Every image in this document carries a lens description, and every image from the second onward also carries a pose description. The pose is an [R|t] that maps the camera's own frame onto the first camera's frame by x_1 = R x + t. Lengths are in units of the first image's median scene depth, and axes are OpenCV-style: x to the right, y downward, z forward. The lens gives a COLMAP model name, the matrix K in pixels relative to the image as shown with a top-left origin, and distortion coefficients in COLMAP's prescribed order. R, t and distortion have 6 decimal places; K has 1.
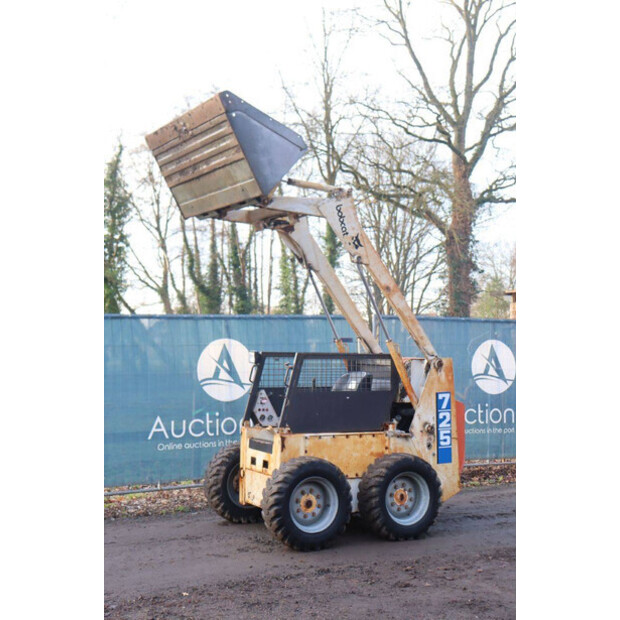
lens RADIAL K [[965.9, 0, 309.4], [0, 965.9, 310.2], [0, 0, 1]] dist [0.106226, 0.000000]
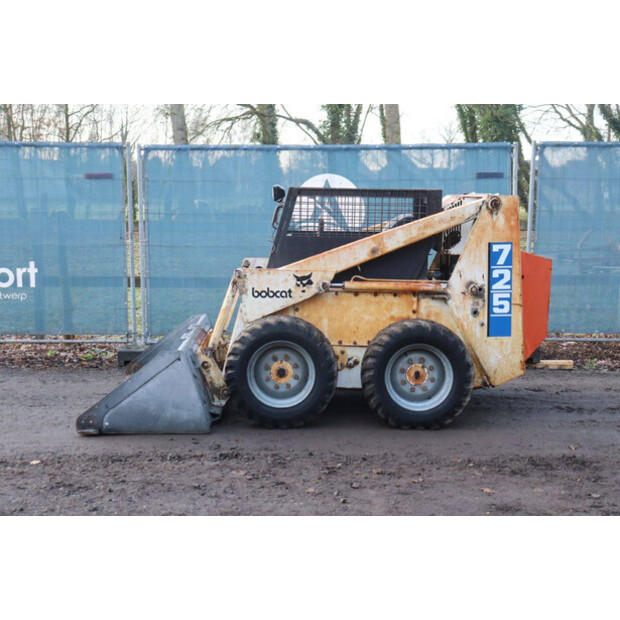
lens RADIAL K [[965.9, 0, 310.3], [0, 965.9, 310.3], [0, 0, 1]] dist [0.106226, 0.000000]
pose [[0.878681, 0.061297, -0.473458, 0.366432], [0.013499, 0.988137, 0.152983, 0.020673], [0.477218, -0.140815, 0.867429, 0.281322]]
